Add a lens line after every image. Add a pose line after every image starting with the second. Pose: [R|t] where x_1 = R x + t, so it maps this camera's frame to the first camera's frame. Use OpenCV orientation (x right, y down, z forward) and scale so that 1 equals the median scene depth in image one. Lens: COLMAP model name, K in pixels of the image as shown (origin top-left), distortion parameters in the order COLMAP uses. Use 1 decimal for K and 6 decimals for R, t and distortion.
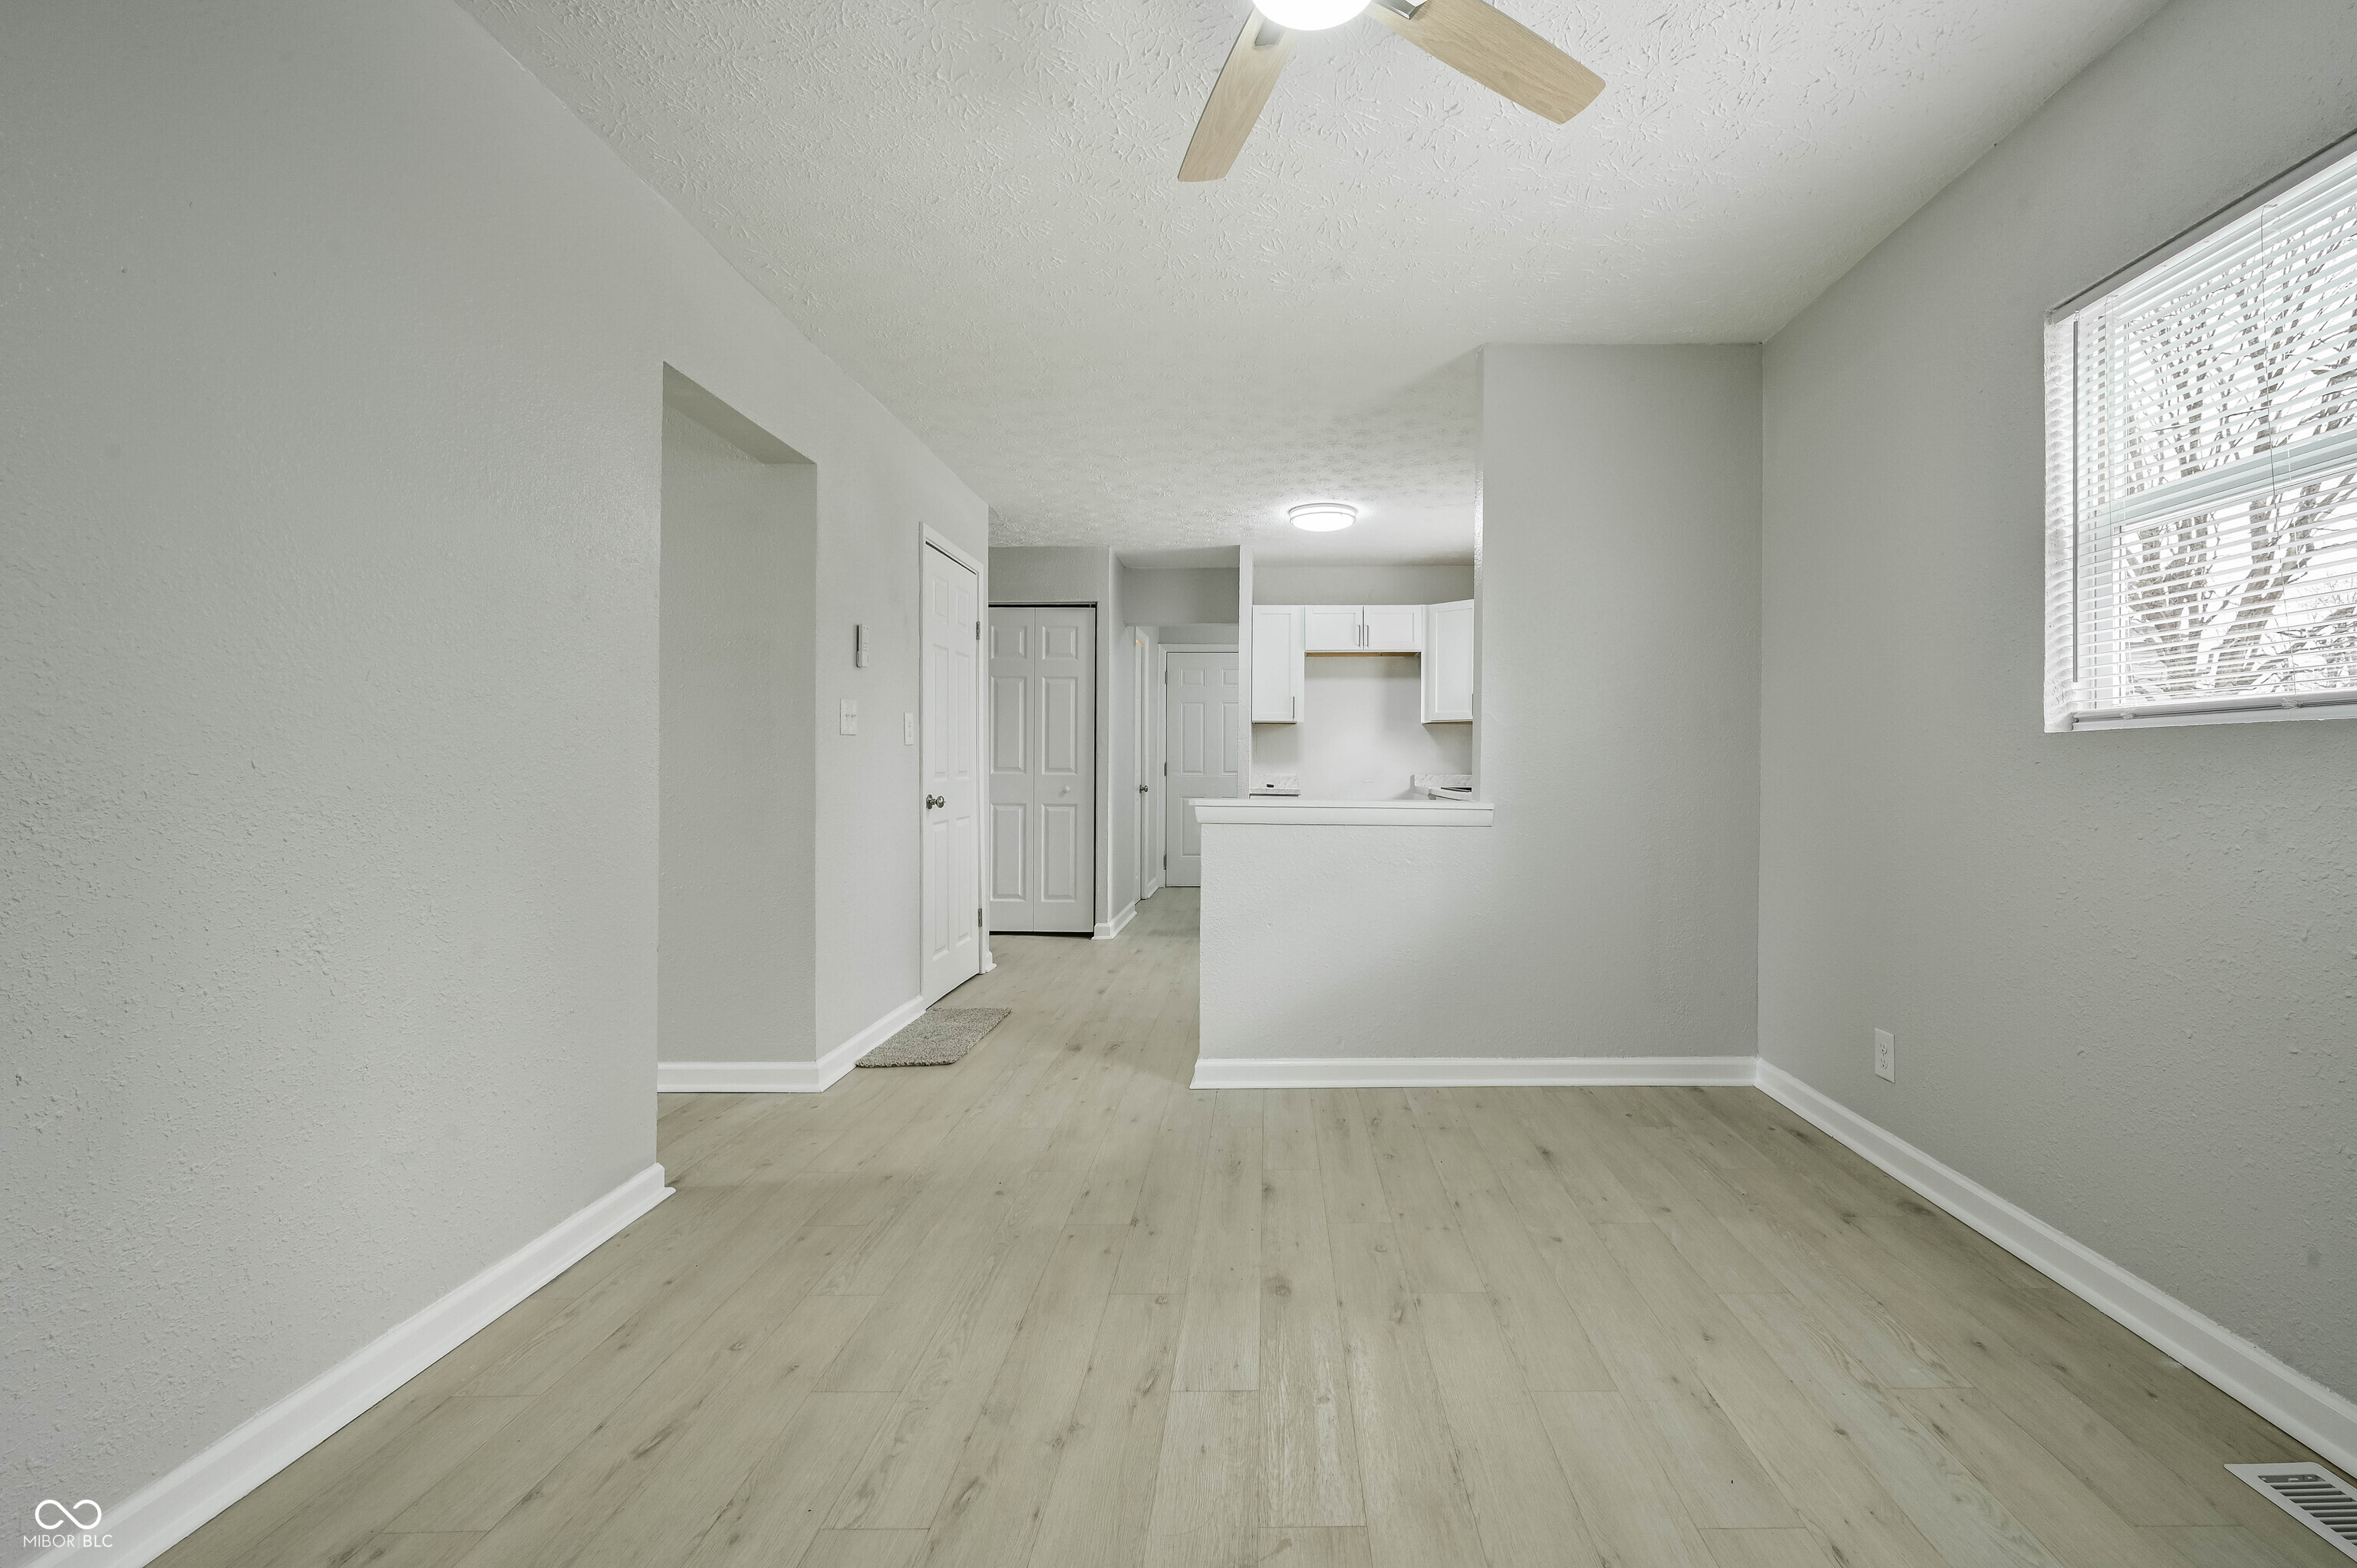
lens RADIAL K [[1012.2, 0, 1297.2], [0, 1012.2, 785.6], [0, 0, 1]] dist [-0.001720, -0.000236]
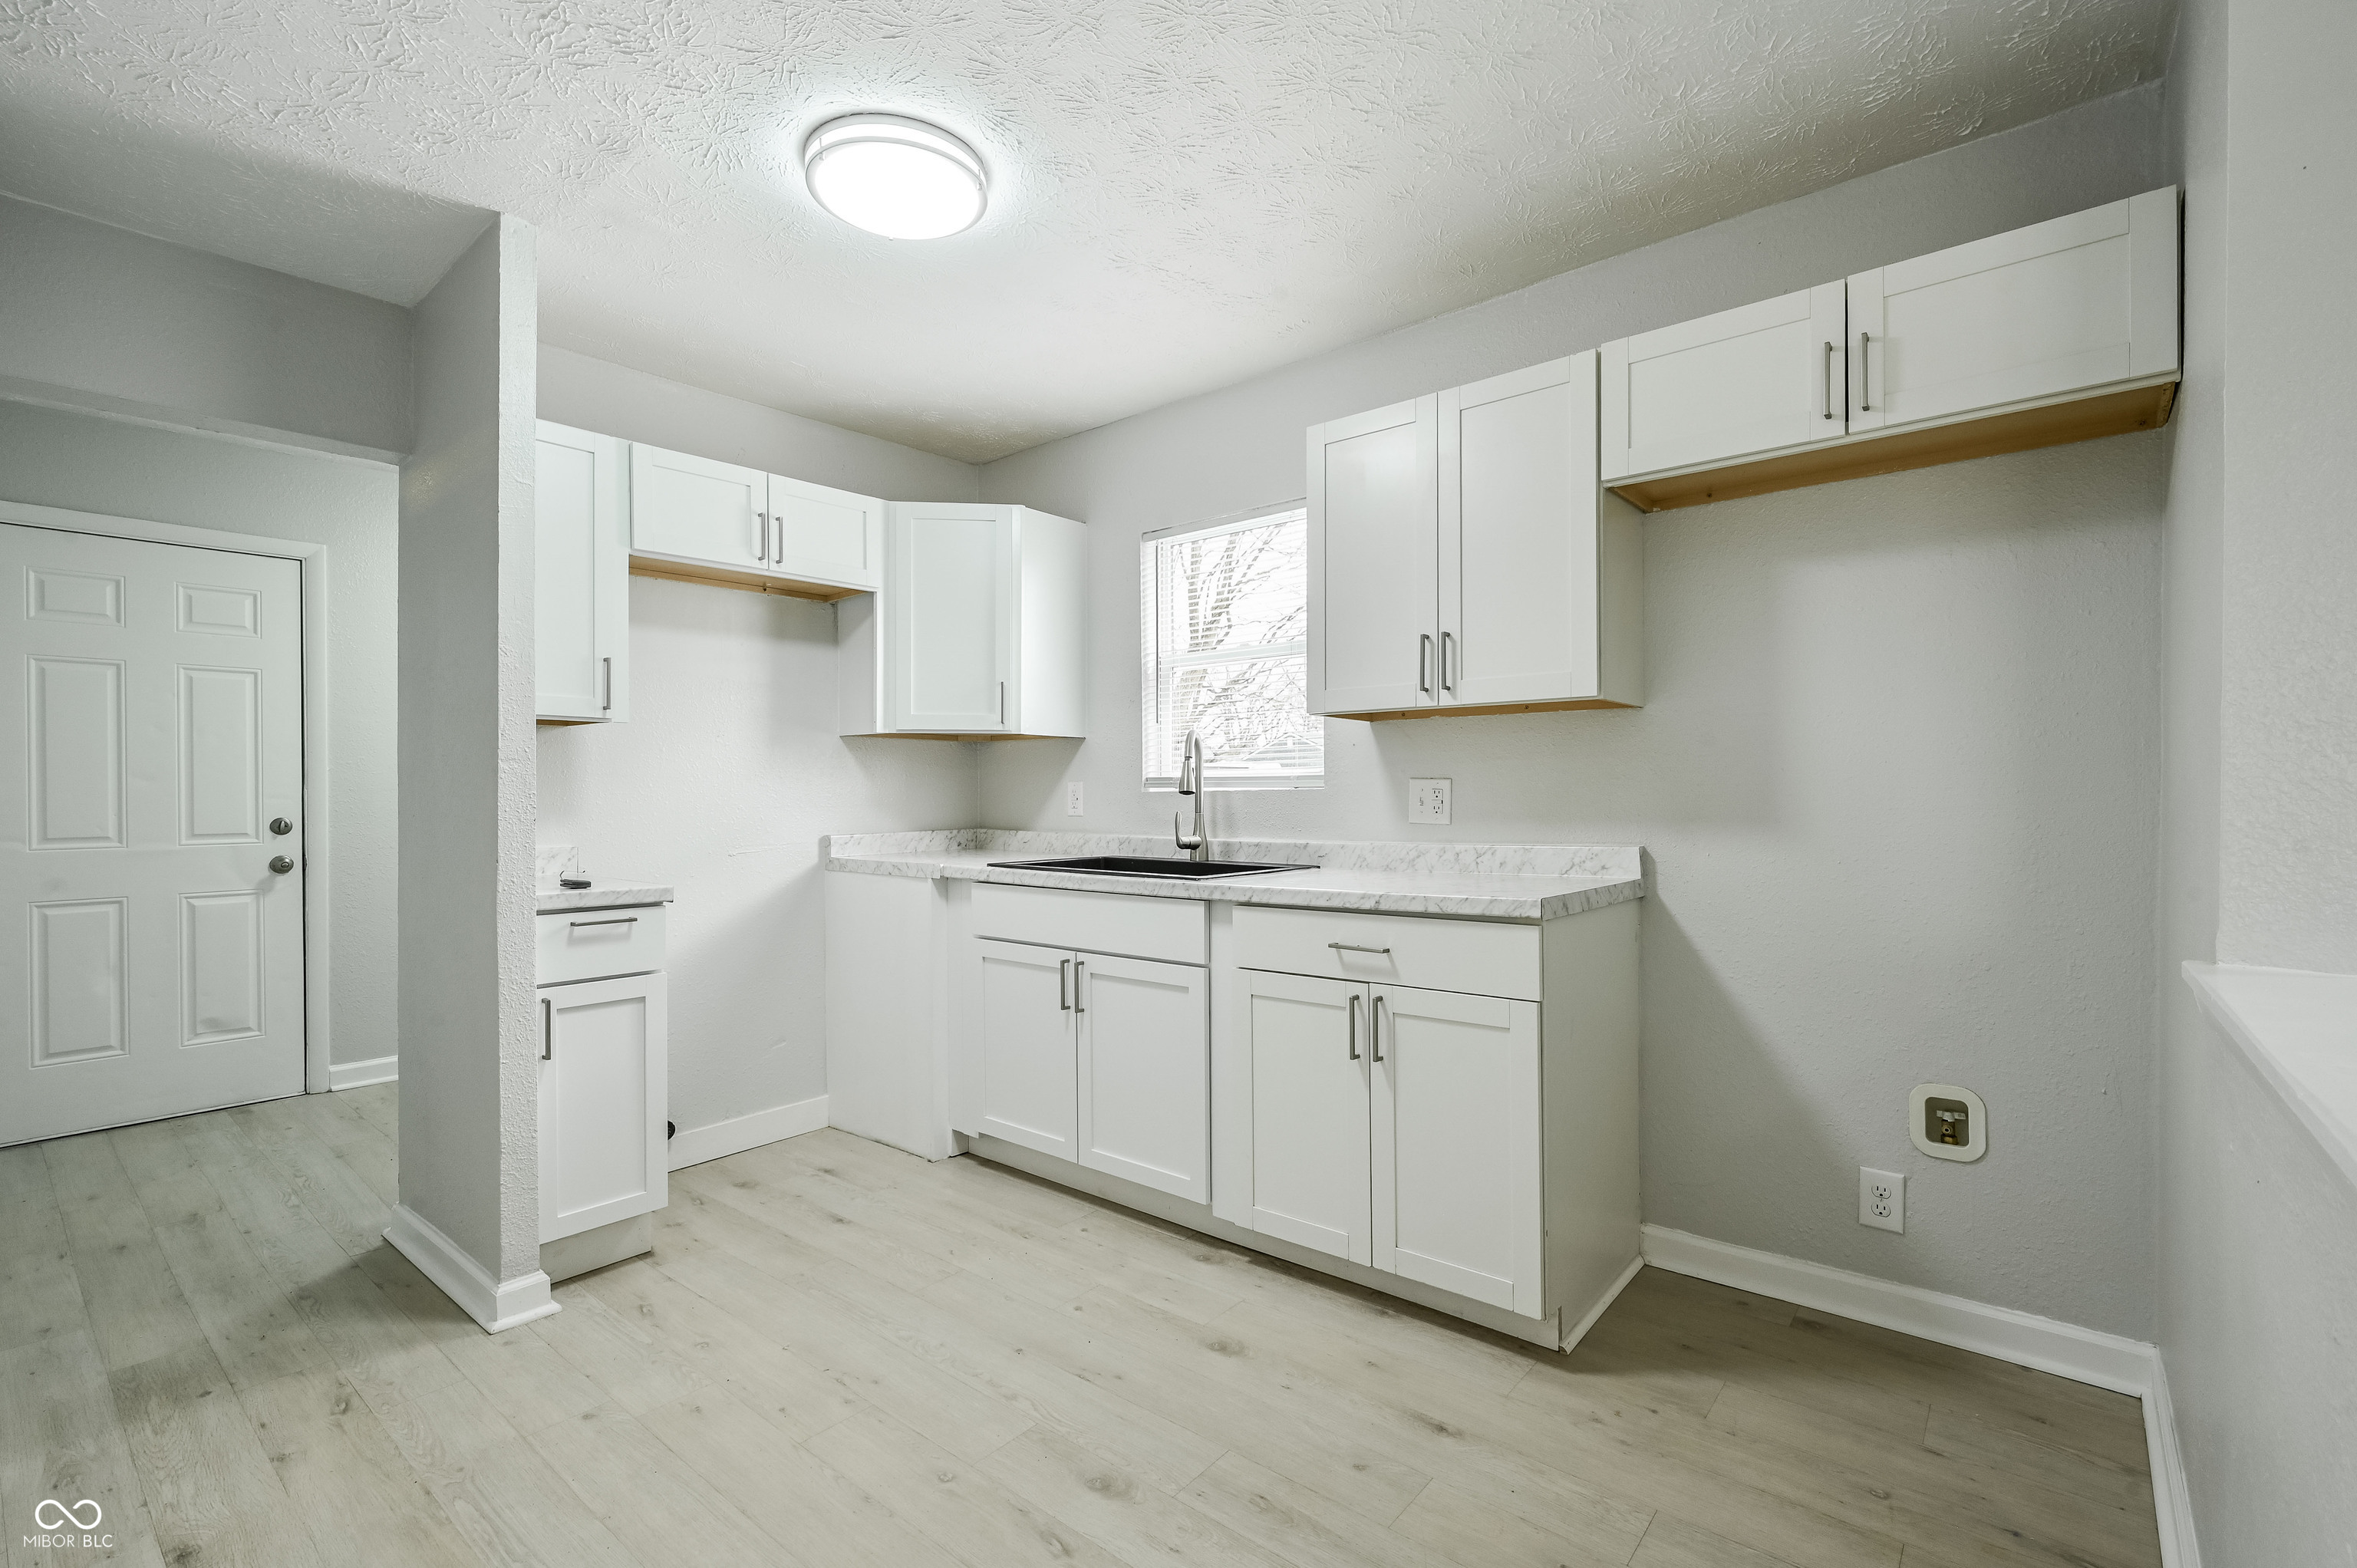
lens RADIAL K [[1035.9, 0, 1197.1], [0, 1035.9, 796.9], [0, 0, 1]] dist [-0.000959, -0.000166]
pose [[0.653740, -0.013812, 0.756593, -0.455832], [0.023624, 0.999719, -0.002162, -0.070510], [-0.756350, 0.019287, 0.653882, 1.509848]]
